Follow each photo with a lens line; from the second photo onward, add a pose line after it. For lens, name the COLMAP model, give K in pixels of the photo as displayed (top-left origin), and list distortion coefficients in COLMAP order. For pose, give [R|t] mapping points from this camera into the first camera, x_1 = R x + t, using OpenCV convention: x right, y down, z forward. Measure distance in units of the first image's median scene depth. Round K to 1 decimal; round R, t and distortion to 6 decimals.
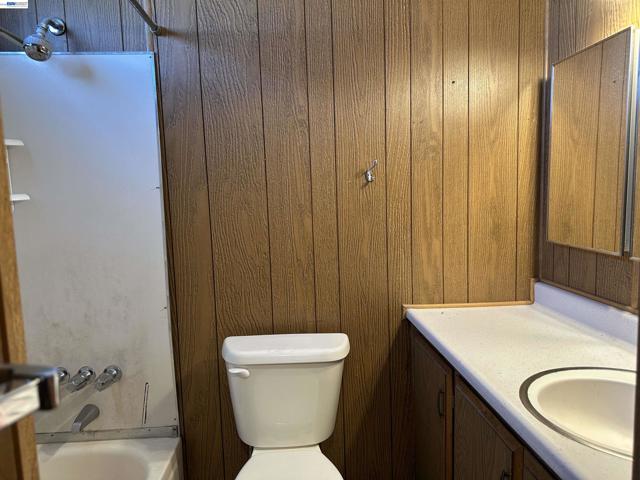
lens RADIAL K [[445.4, 0, 320.0], [0, 445.4, 240.0], [0, 0, 1]] dist [0.045927, -0.061943]
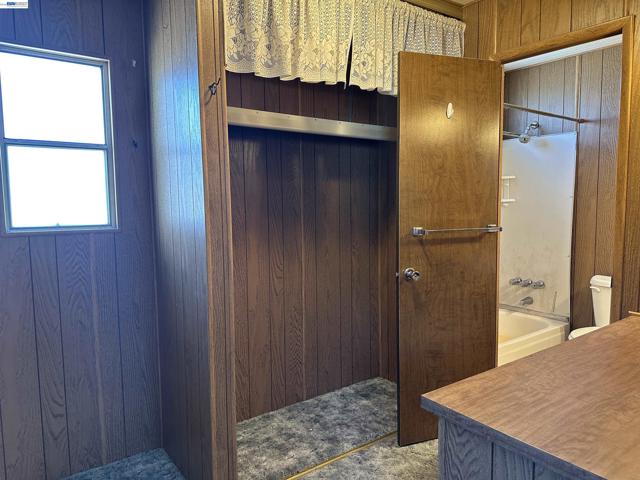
lens RADIAL K [[445.4, 0, 320.0], [0, 445.4, 240.0], [0, 0, 1]] dist [0.045927, -0.061943]
pose [[0.520253, 0.101601, -0.847947, 0.777164], [-0.095360, 0.993600, 0.060546, 0.063451], [0.848672, 0.049361, 0.526612, -1.016499]]
